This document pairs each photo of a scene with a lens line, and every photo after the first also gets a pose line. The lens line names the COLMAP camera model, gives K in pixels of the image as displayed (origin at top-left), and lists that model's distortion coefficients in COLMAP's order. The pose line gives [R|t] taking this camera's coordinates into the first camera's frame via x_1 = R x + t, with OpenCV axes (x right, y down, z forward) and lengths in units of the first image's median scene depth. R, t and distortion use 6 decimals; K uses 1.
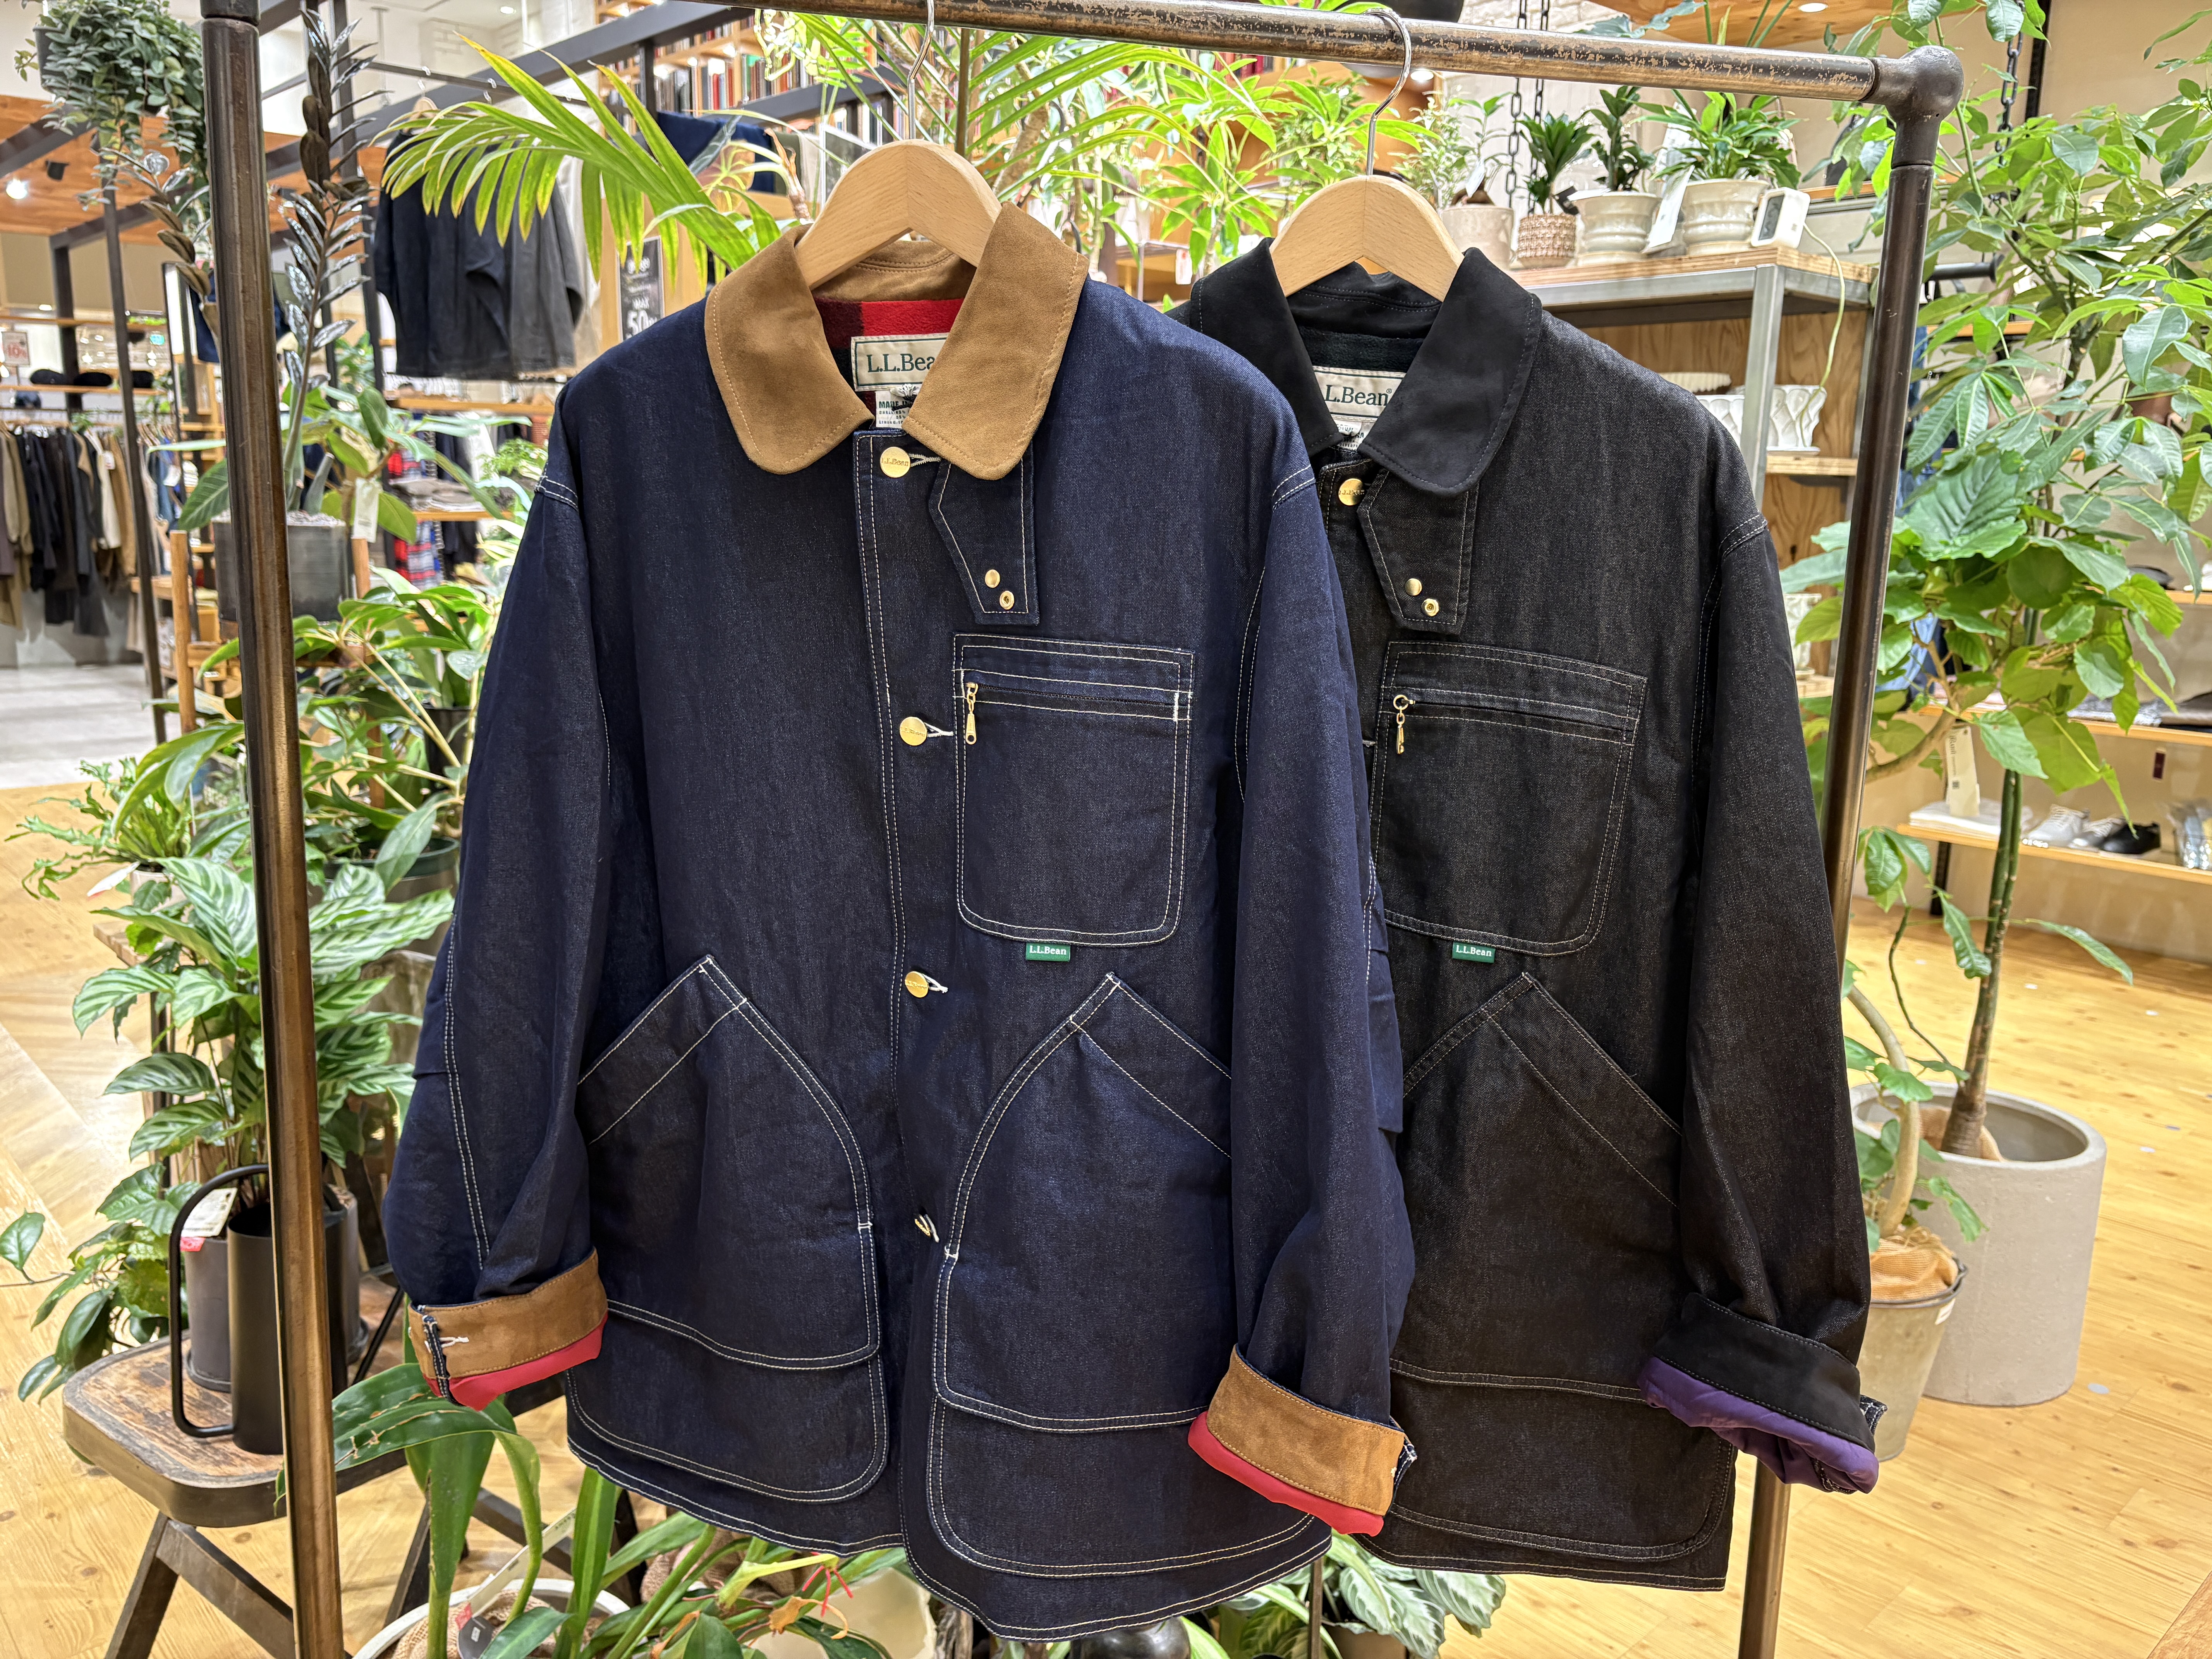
lens RADIAL K [[1665.6, 0, 1101.7], [0, 1665.6, 780.3], [0, 0, 1]] dist [0.031474, -0.050325]
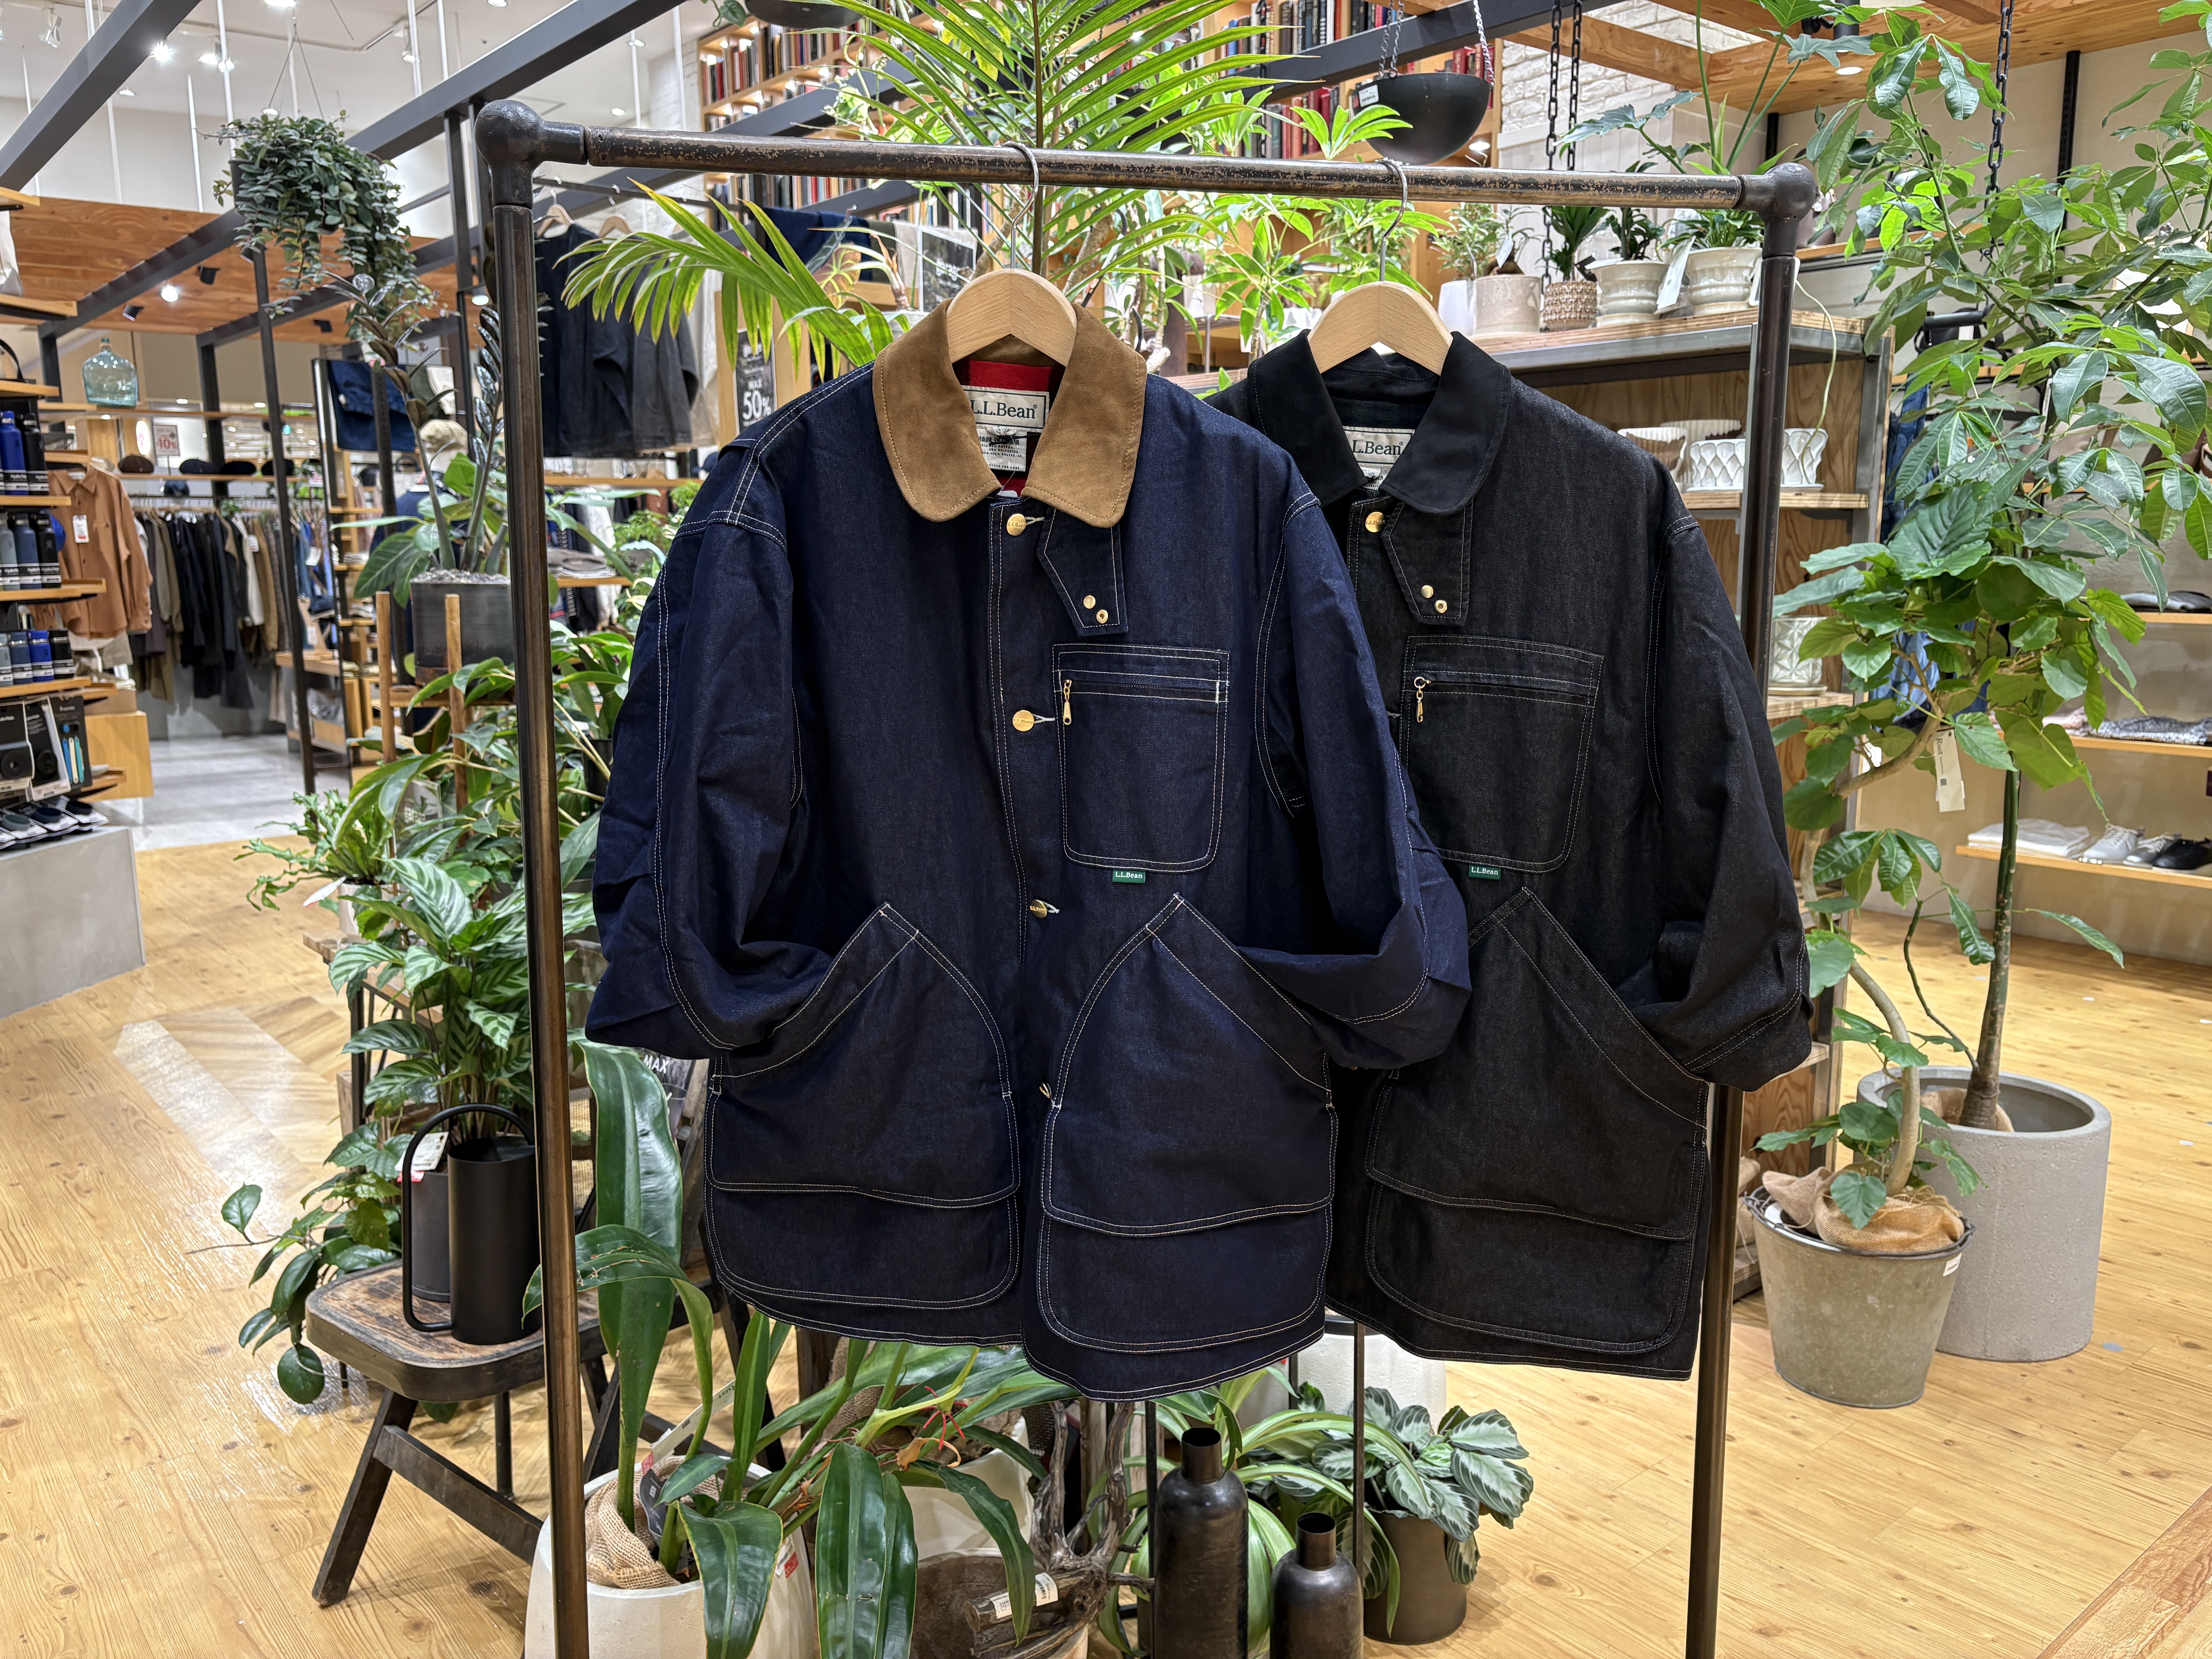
lens RADIAL K [[1688.0, 0, 1103.3], [0, 1688.0, 783.5], [0, 0, 1]] dist [-0.002634, 0.000127]
pose [[0.998282, -0.017424, -0.055942, 0.016336], [0.015423, 0.999232, -0.036008, 0.031878], [0.056526, 0.035083, 0.997785, -0.131467]]
